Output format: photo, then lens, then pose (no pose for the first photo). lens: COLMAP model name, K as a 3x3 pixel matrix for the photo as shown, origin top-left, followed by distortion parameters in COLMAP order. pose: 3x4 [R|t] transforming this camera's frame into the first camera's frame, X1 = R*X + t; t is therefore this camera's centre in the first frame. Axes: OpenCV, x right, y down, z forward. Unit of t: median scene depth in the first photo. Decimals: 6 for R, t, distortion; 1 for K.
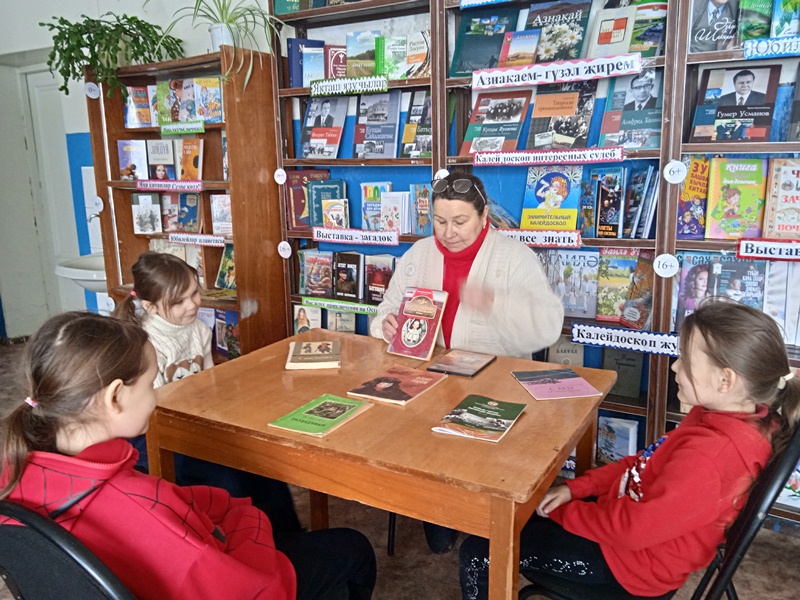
lens RADIAL K [[668.9, 0, 400.0], [0, 668.9, 300.0], [0, 0, 1]] dist [0.065662, -0.077103]
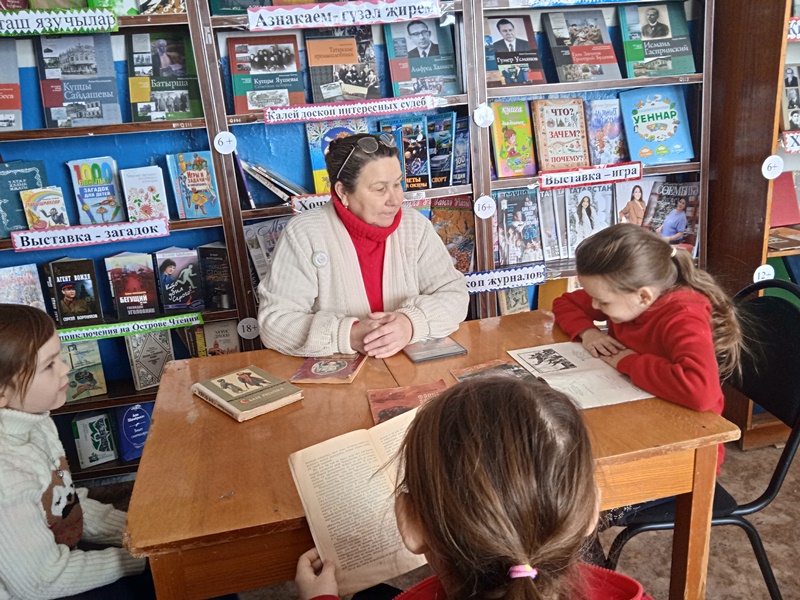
lens RADIAL K [[661.3, 0, 400.0], [0, 661.3, 300.0], [0, 0, 1]] dist [0.062430, -0.069687]
pose [[0.732398, -0.228902, 0.641246, -0.345246], [0.200305, 0.972554, 0.118389, -0.051308], [-0.650746, 0.041737, 0.758147, 0.267359]]
